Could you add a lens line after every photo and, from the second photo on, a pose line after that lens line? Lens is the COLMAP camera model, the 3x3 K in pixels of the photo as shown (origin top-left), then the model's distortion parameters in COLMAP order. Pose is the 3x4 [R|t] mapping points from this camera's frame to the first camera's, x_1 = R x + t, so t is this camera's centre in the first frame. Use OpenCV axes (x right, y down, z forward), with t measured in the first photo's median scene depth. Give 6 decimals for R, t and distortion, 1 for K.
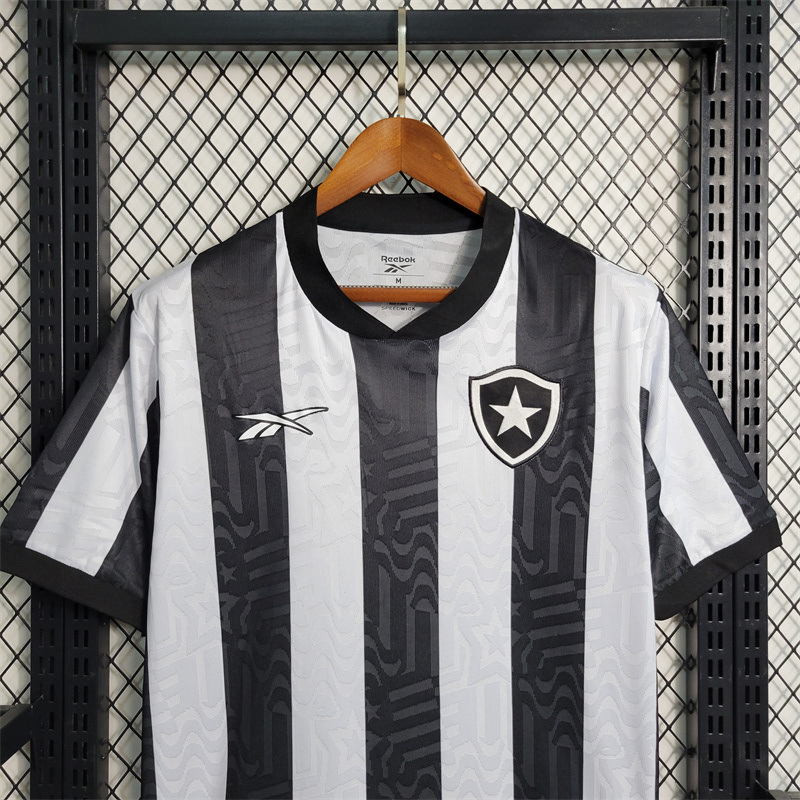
lens RADIAL K [[846.5, 0, 420.2], [0, 846.5, 399.7], [0, 0, 1]] dist [0.014764, 0.000000]
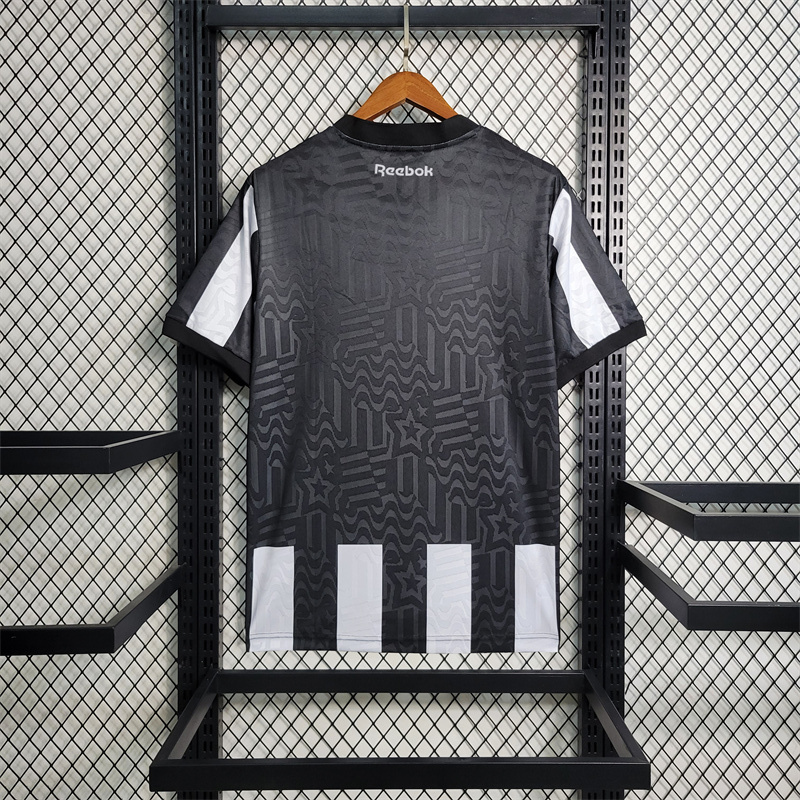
lens RADIAL K [[846.5, 0, 411.4], [0, 846.5, 405.8], [0, 0, 1]] dist [0.014764, 0.000000]
pose [[0.999983, 0.002515, 0.005328, -0.015484], [-0.002643, 0.999707, 0.024056, 0.260696], [-0.005266, -0.024070, 0.999696, -0.626540]]
